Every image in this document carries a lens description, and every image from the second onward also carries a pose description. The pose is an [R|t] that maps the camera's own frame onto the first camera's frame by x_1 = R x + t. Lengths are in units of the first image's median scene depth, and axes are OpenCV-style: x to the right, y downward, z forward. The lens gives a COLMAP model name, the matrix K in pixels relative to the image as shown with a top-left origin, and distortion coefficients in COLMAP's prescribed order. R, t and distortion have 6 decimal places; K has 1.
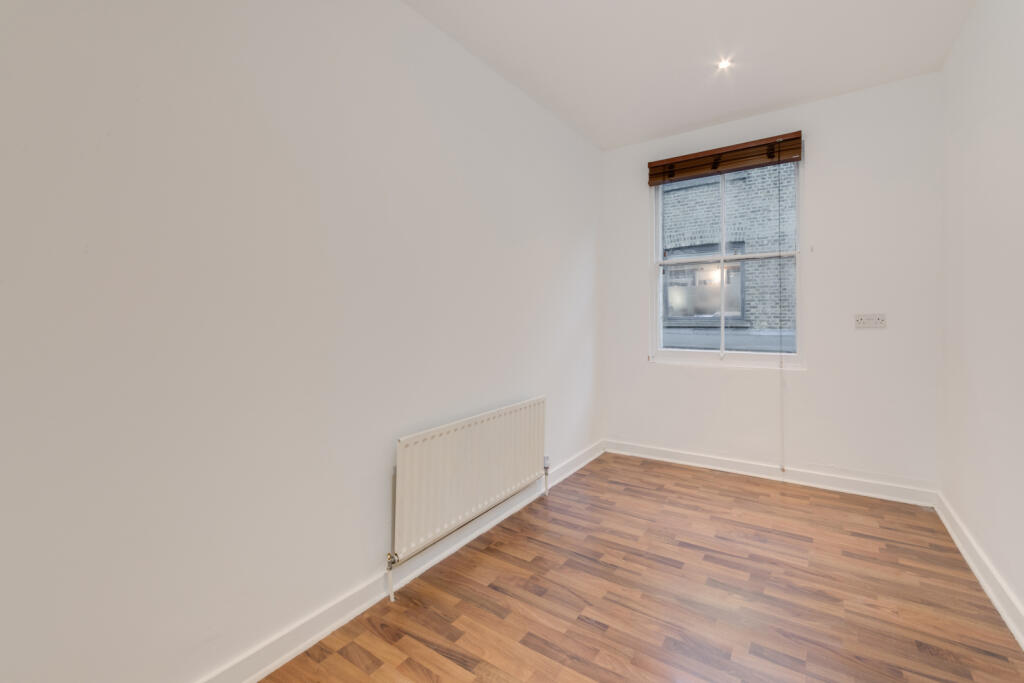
lens RADIAL K [[416.4, 0, 516.2], [0, 416.4, 333.5], [0, 0, 1]] dist [0.001073, 0.000407]
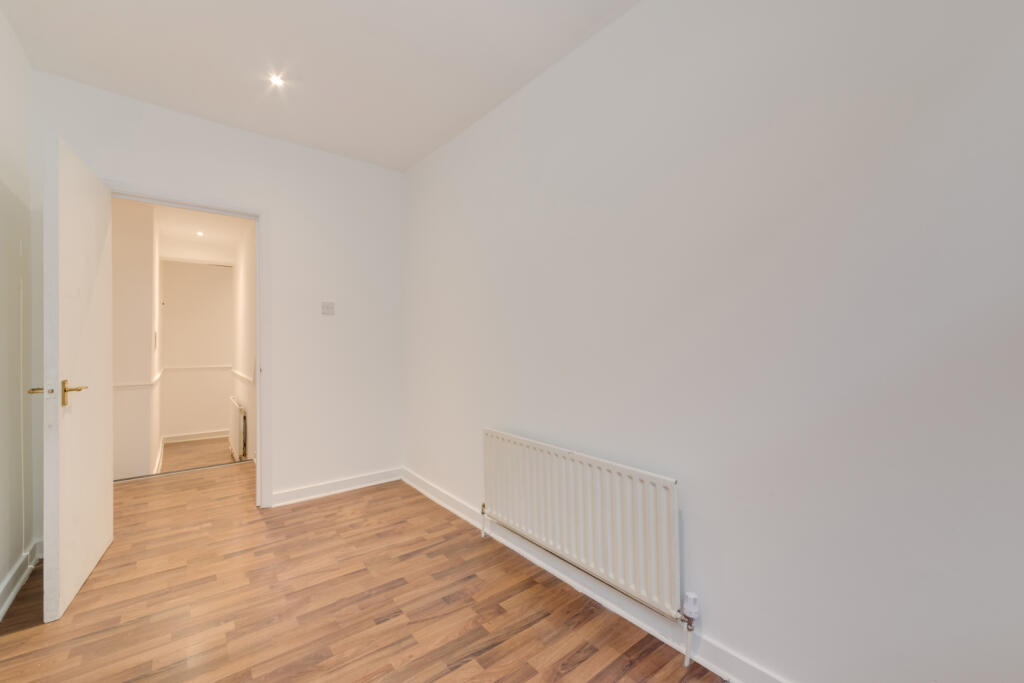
lens RADIAL K [[416.4, 0, 516.2], [0, 416.4, 333.5], [0, 0, 1]] dist [0.001073, 0.000407]
pose [[-0.254674, -0.006411, -0.967006, 1.105794], [-0.039060, 0.999230, 0.003663, -0.081762], [0.966238, 0.038704, -0.254729, 1.478113]]
